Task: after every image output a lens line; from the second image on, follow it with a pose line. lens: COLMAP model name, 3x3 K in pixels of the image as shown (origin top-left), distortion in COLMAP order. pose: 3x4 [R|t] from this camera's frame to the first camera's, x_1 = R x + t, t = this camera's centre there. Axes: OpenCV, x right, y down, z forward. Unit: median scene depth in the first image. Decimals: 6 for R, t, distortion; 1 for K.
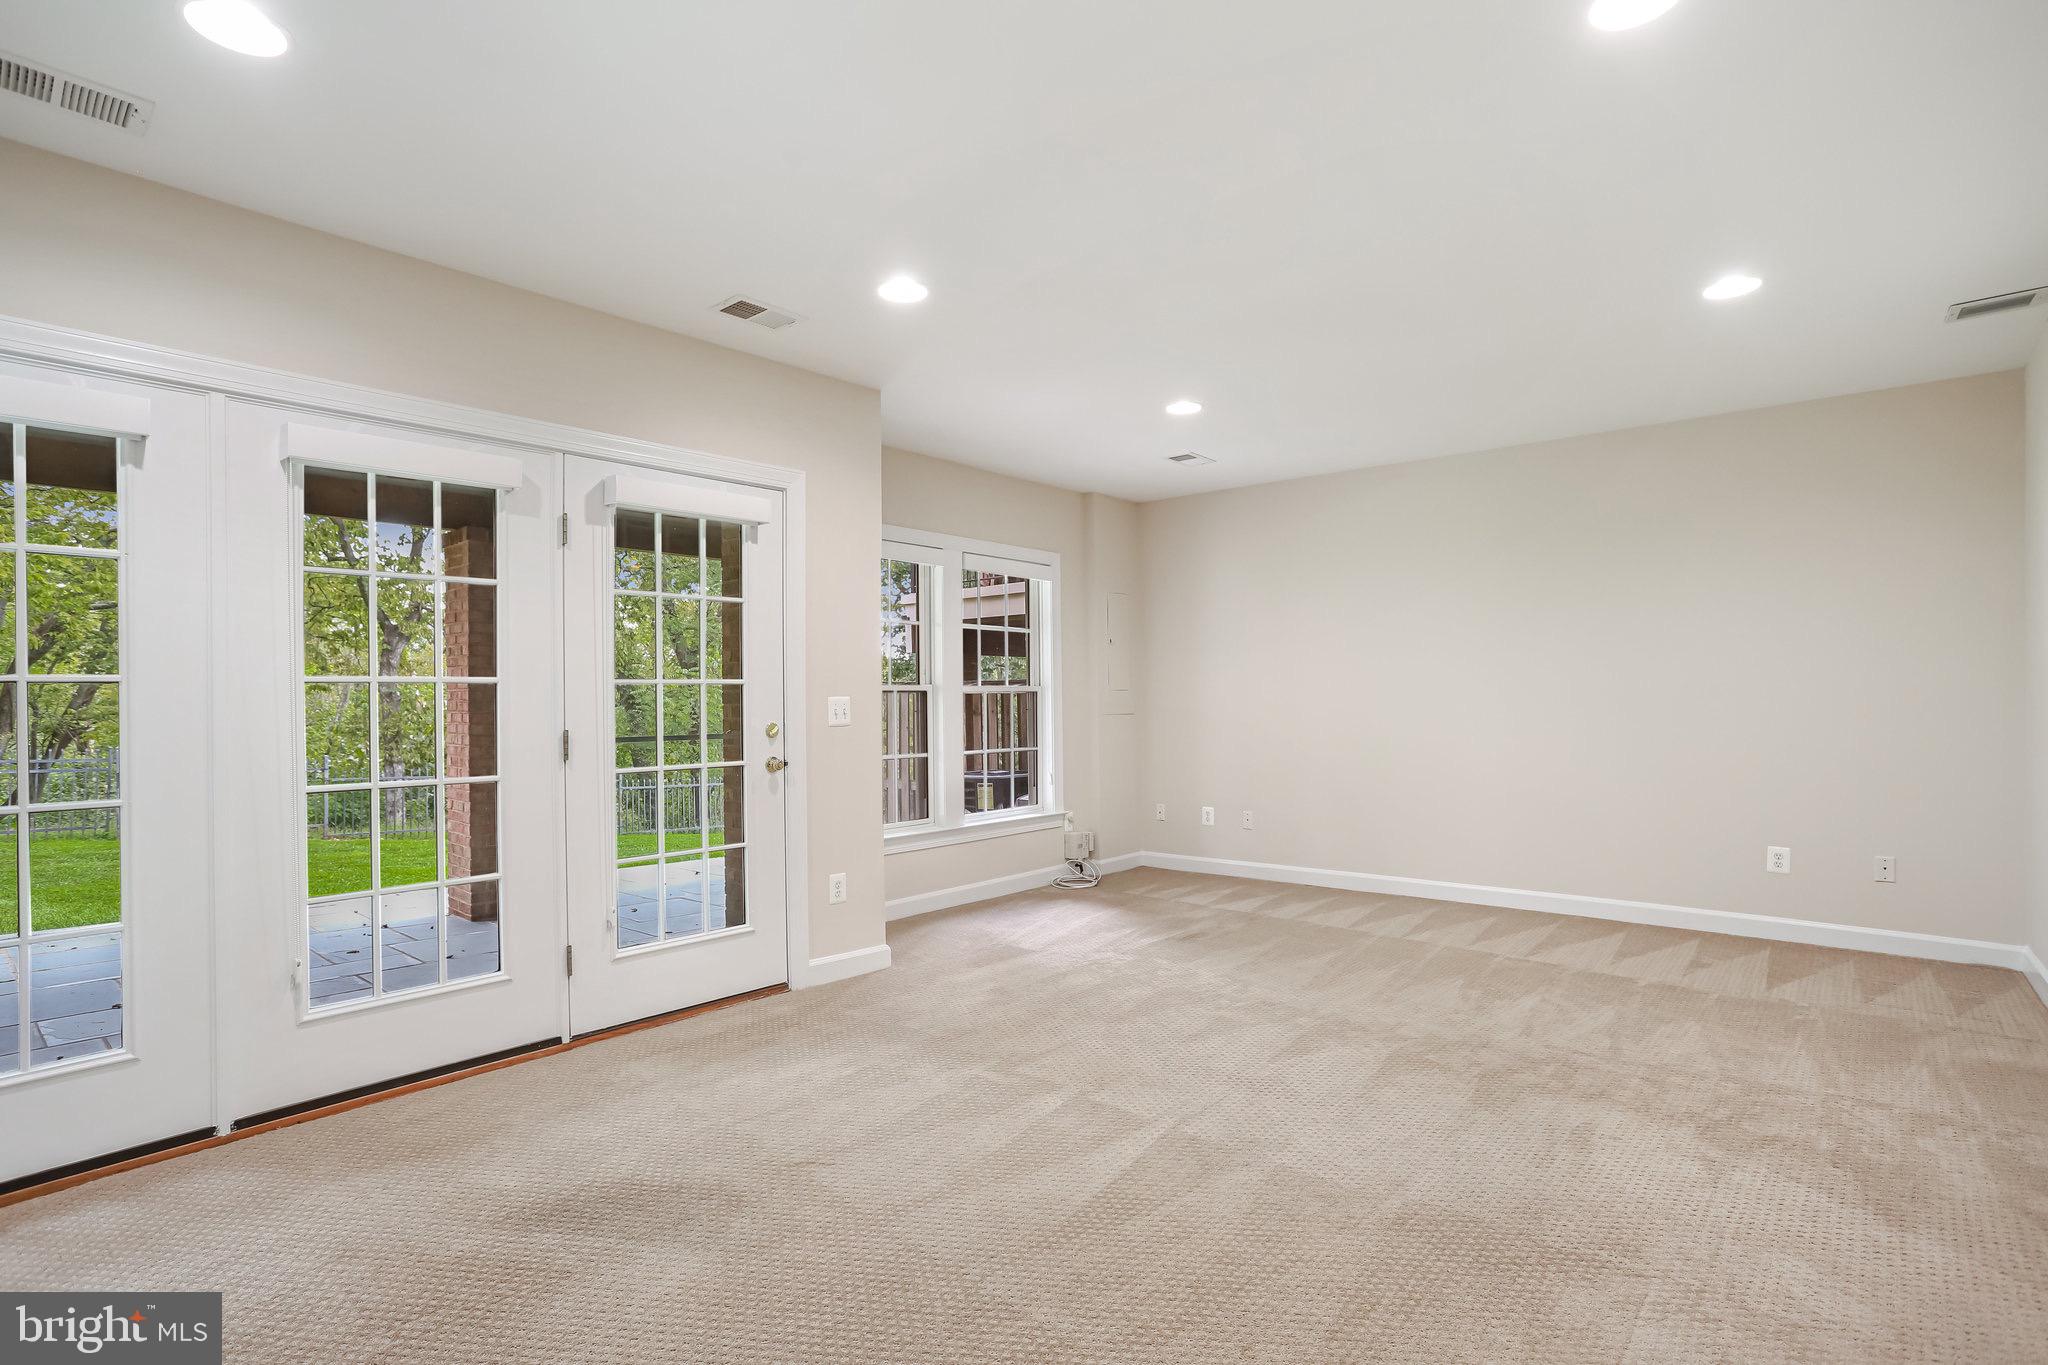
lens RADIAL K [[1006.6, 0, 1024.0], [0, 1006.6, 682.5], [0, 0, 1]] dist [-0.060008, 0.035423]
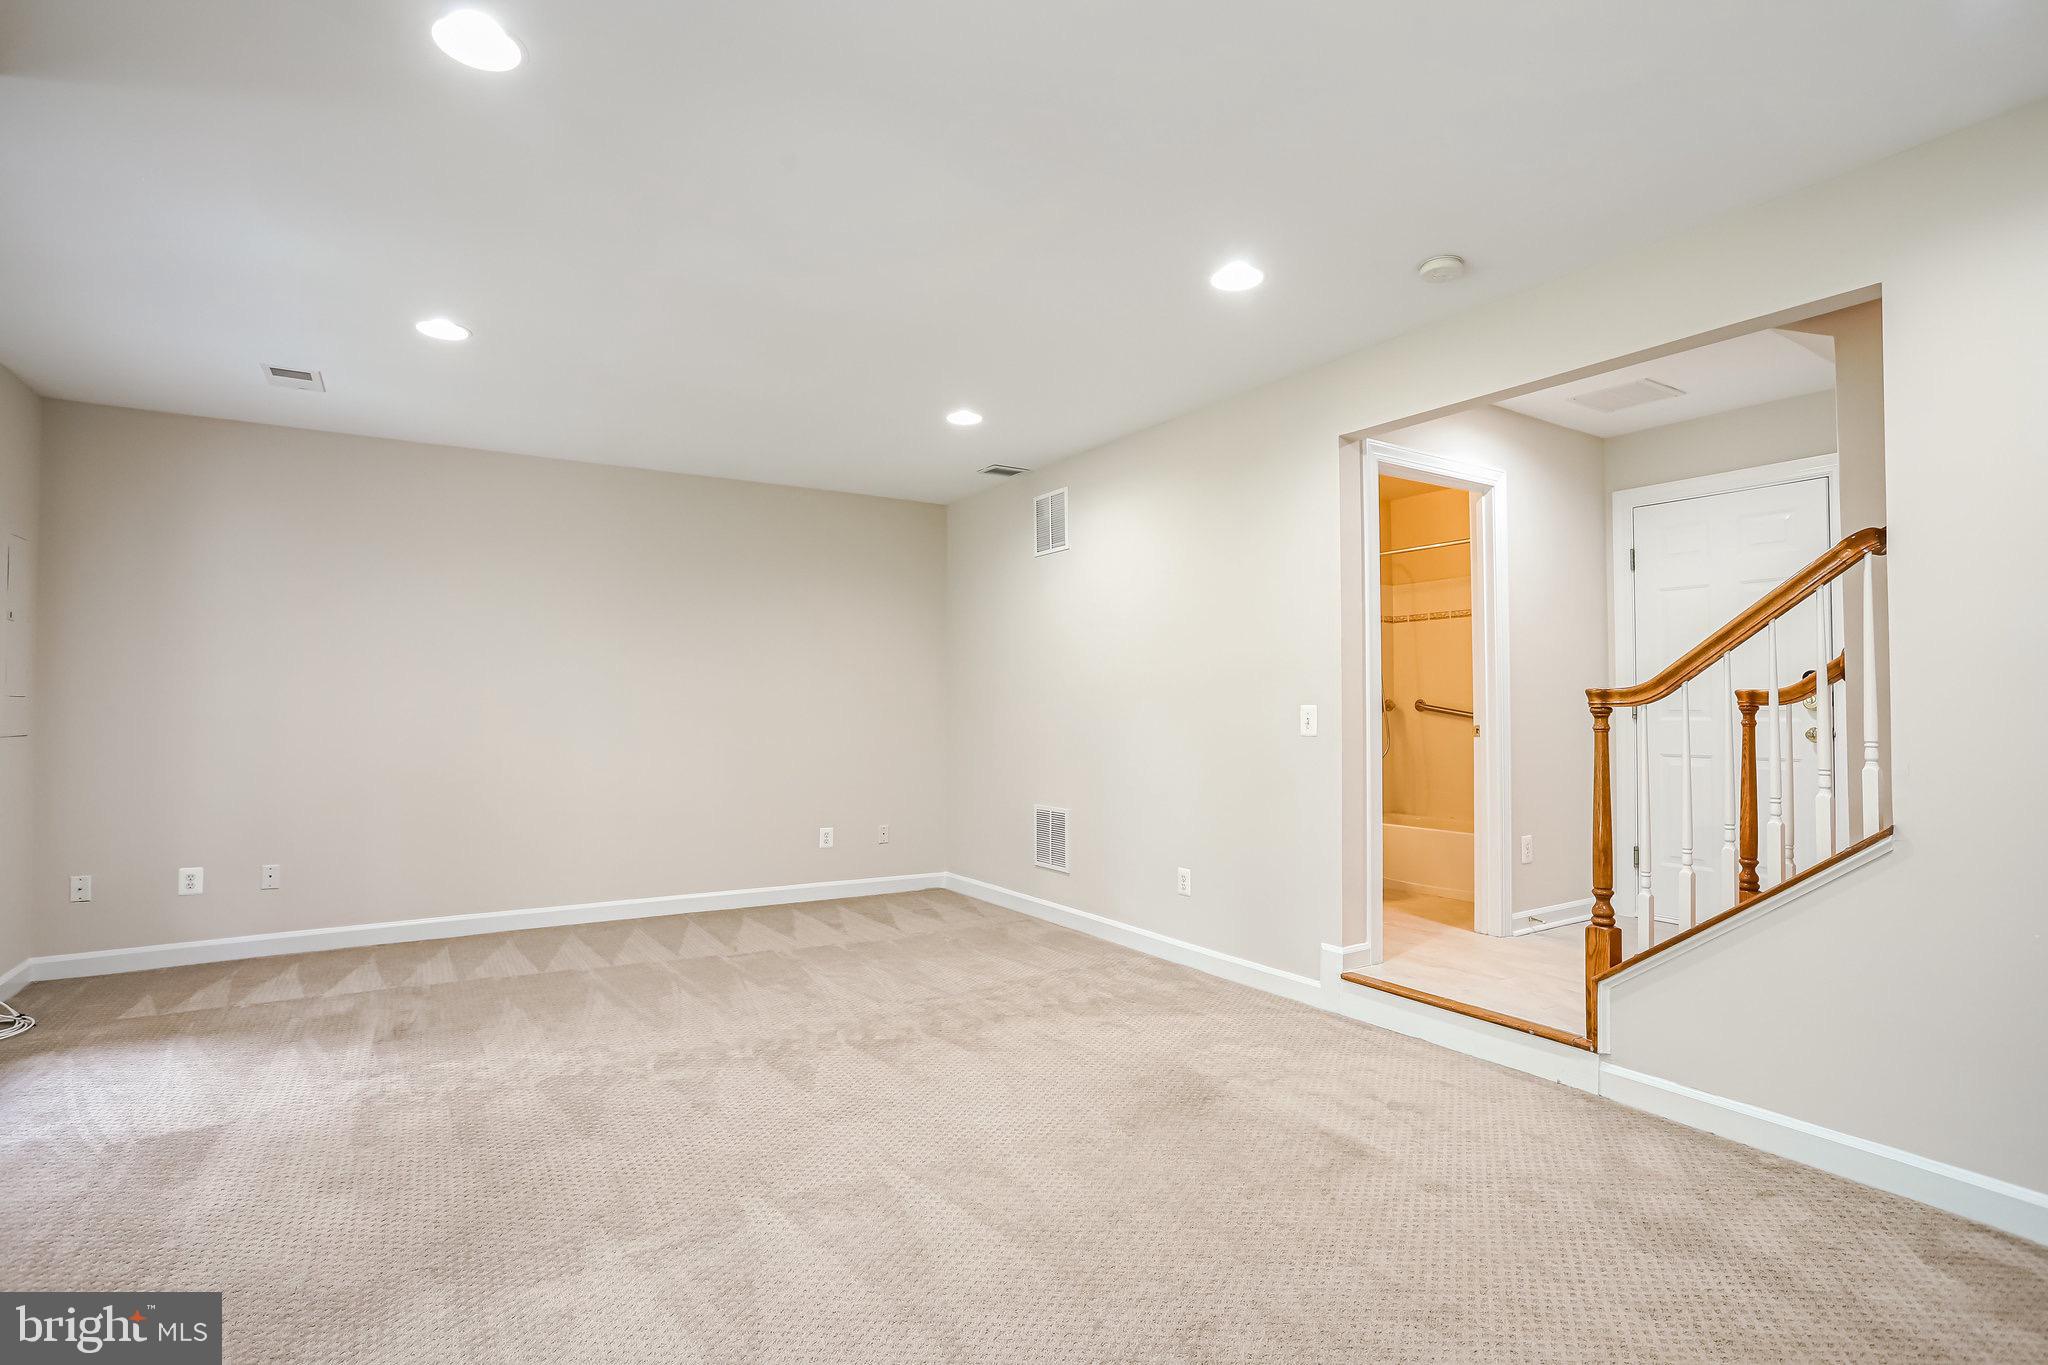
lens RADIAL K [[1006.6, 0, 1024.0], [0, 1006.6, 682.5], [0, 0, 1]] dist [-0.060008, 0.035423]
pose [[0.293103, 0.030460, 0.955596, -0.567906], [-0.016121, 0.999508, -0.026915, 0.010955], [-0.955945, -0.007516, 0.293449, 0.486914]]
